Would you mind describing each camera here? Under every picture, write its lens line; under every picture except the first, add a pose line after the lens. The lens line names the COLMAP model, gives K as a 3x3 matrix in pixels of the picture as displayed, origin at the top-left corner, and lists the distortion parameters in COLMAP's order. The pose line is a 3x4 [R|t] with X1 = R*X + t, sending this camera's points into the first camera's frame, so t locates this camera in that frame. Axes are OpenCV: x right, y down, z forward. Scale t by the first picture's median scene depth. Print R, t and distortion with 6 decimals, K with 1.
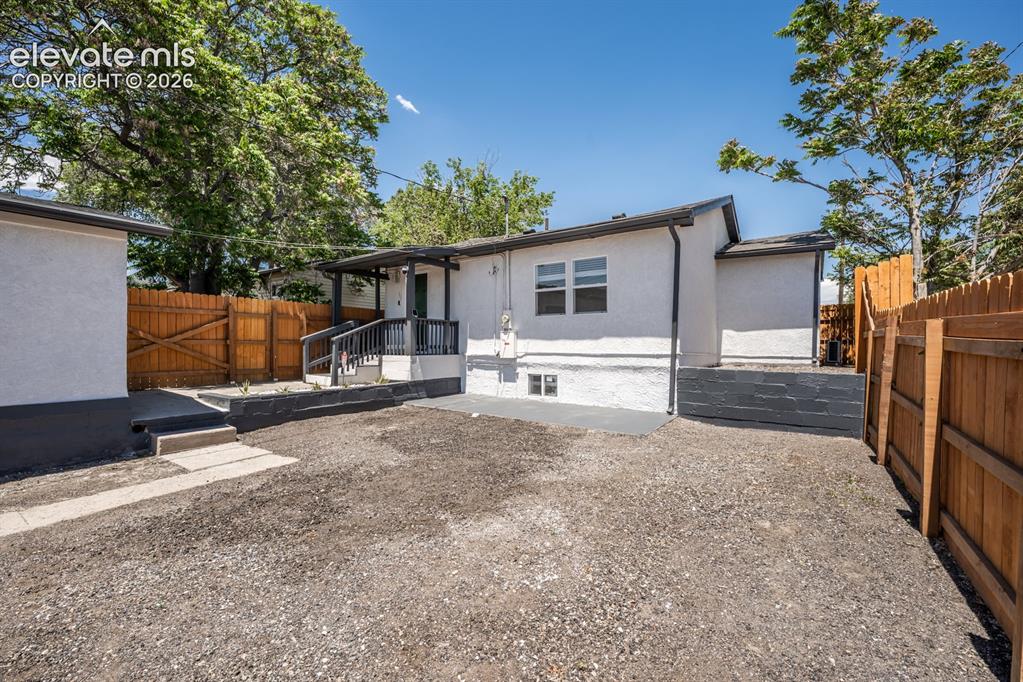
lens RADIAL K [[440.1, 0, 513.0], [0, 440.1, 344.2], [0, 0, 1]] dist [-0.029103, -0.000437]
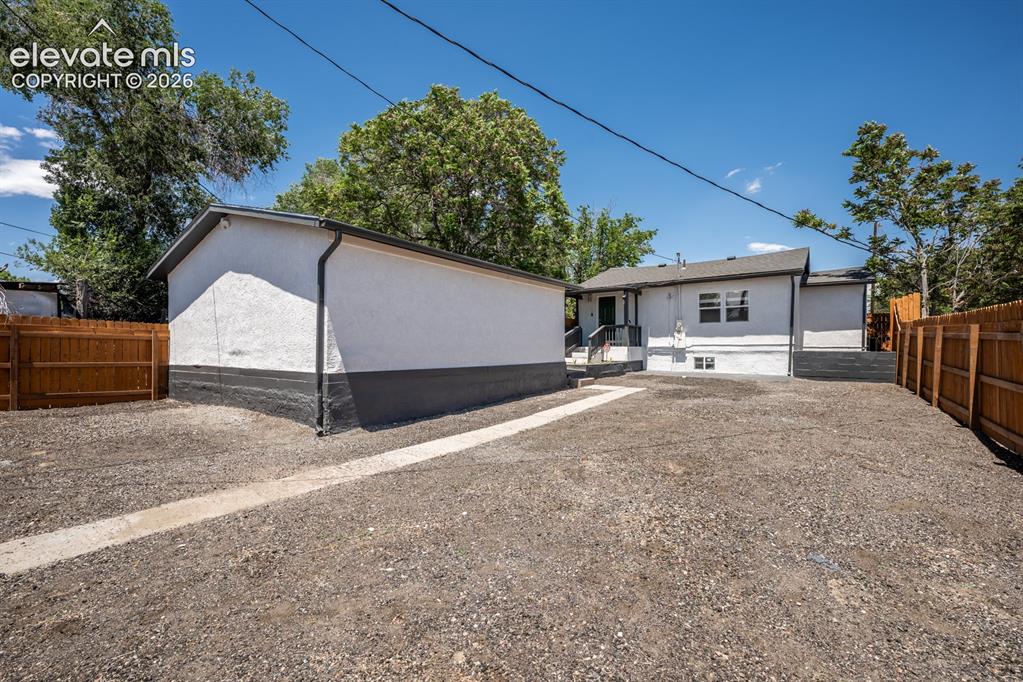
lens RADIAL K [[440.1, 0, 508.0], [0, 440.1, 346.6], [0, 0, 1]] dist [-0.029103, -0.000437]
pose [[0.999291, -0.003236, -0.037498, -0.663738], [0.003238, 0.999995, 0.000000, 0.025790], [0.037498, -0.000121, 0.999297, -0.775552]]
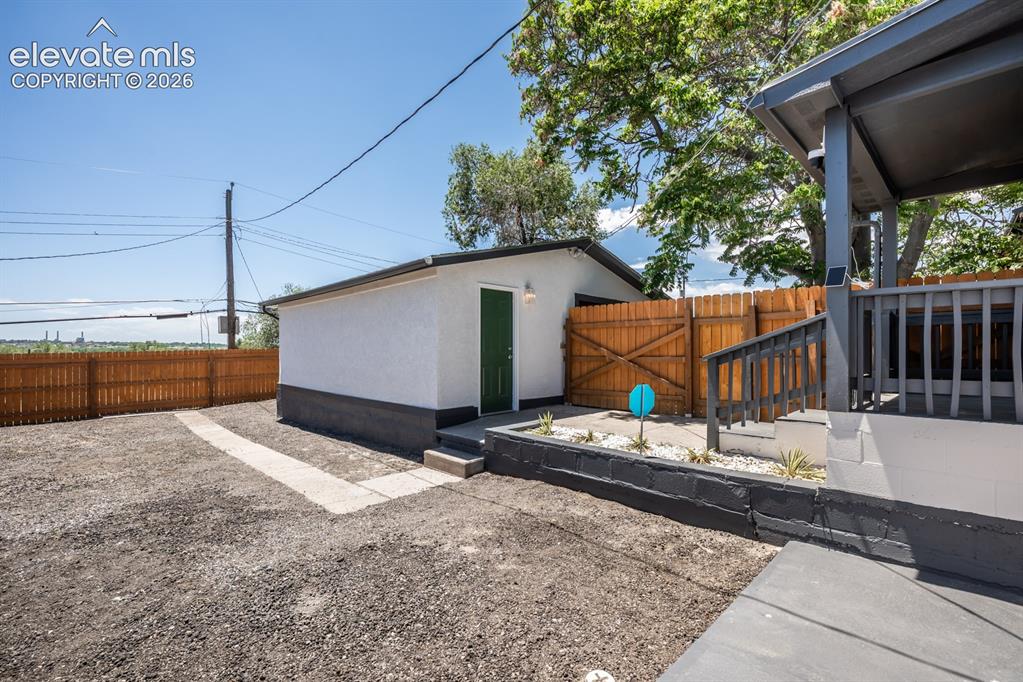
lens RADIAL K [[440.1, 0, 511.2], [0, 440.1, 348.8], [0, 0, 1]] dist [-0.029103, -0.000437]
pose [[-0.206262, -0.007730, -0.978466, 0.138959], [0.001424, 0.999965, -0.008200, -0.018600], [0.978496, -0.003084, -0.206243, 0.882593]]
